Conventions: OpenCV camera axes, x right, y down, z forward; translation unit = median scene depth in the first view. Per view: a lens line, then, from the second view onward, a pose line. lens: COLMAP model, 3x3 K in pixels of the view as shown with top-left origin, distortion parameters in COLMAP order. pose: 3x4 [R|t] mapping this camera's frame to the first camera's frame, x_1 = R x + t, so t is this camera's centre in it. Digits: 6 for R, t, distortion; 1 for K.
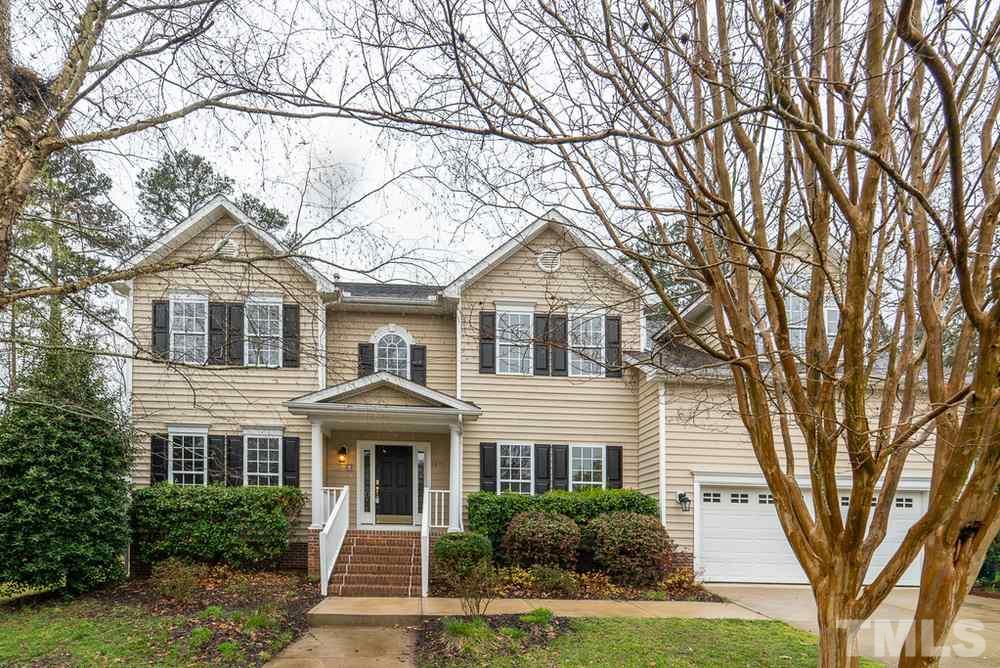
lens RADIAL K [[406.8, 0, 496.7], [0, 406.8, 325.6], [0, 0, 1]] dist [0.001014, 0.000032]
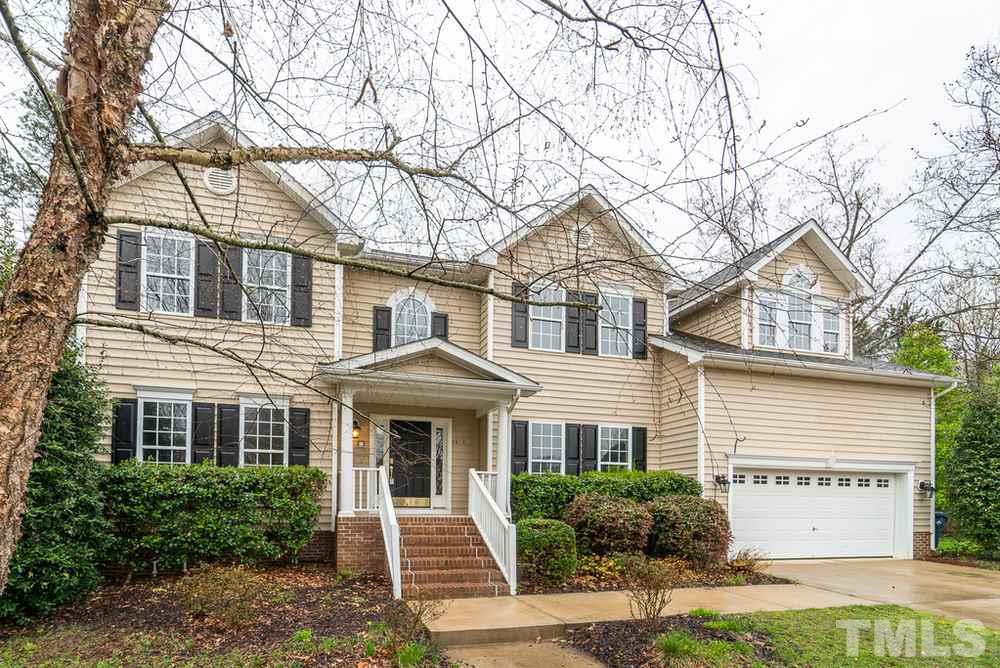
lens RADIAL K [[394.1, 0, 500.2], [0, 394.1, 309.5], [0, 0, 1]] dist [0.001423, 0.000429]
pose [[0.980829, 0.076424, 0.179258, -0.255998], [-0.077495, 0.996992, -0.001034, 0.035217], [-0.178798, -0.012878, 0.983802, 0.111030]]
